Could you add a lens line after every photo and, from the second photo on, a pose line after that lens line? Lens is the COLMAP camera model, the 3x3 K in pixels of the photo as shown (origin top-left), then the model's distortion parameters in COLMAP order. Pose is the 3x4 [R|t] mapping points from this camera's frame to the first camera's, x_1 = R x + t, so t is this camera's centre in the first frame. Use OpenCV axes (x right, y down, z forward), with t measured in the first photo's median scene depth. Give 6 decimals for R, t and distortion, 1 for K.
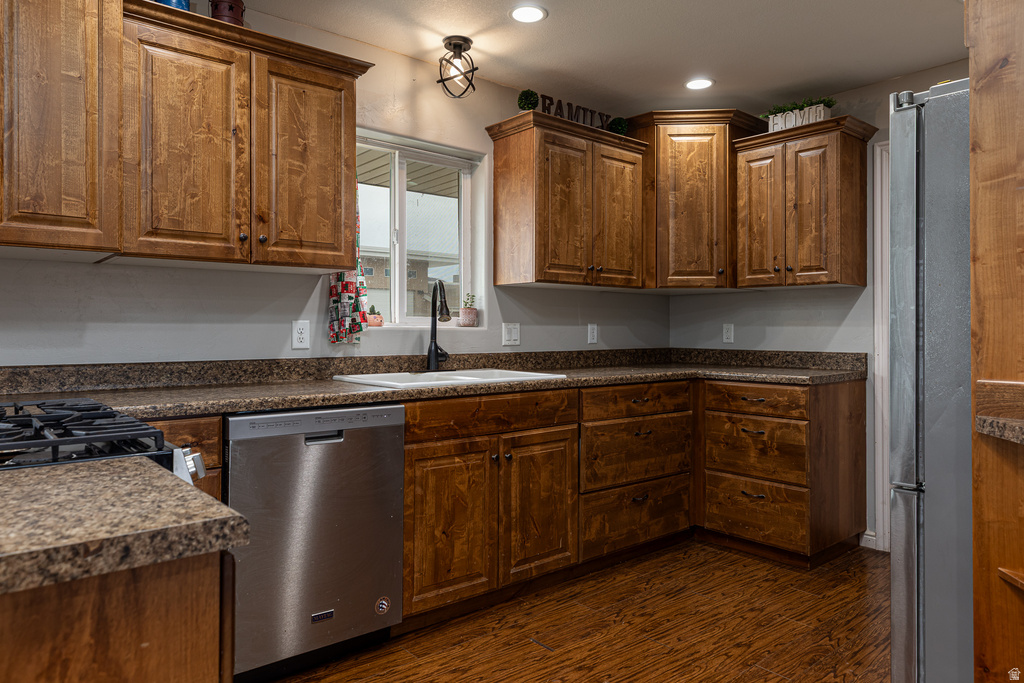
lens RADIAL K [[666.8, 0, 515.6], [0, 666.8, 328.6], [0, 0, 1]] dist [0.001843, 0.000742]
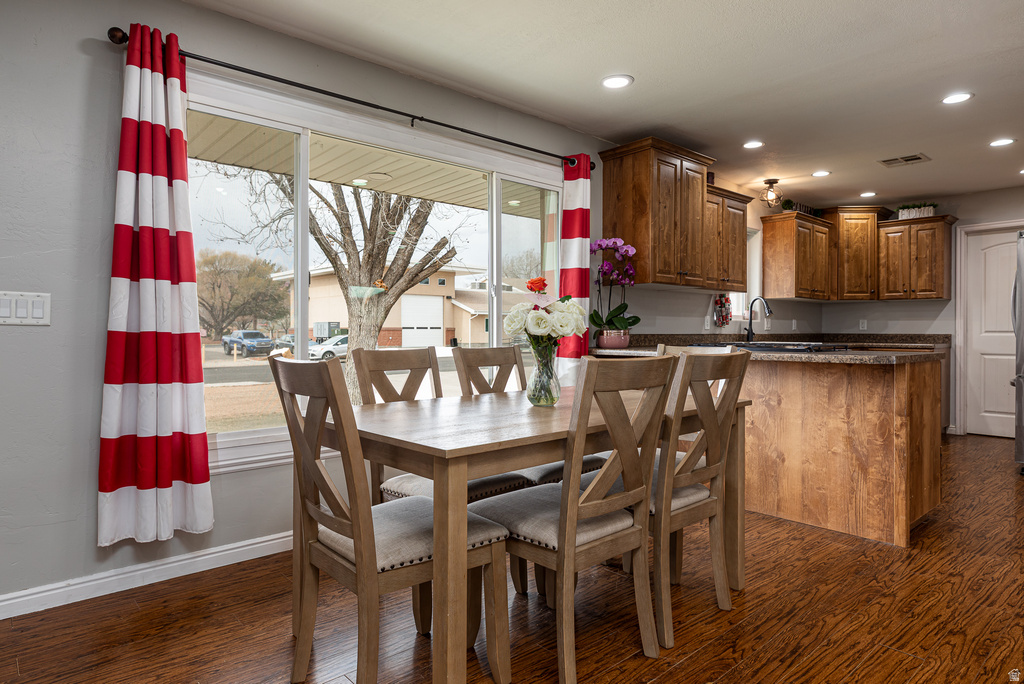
lens RADIAL K [[611.6, 0, 508.7], [0, 611.6, 337.2], [0, 0, 1]] dist [0.001422, -0.000128]
pose [[0.999452, 0.001165, 0.033079, -0.793943], [-0.001559, 0.999928, 0.011890, 0.025574], [-0.033062, -0.011935, 0.999382, -0.714847]]
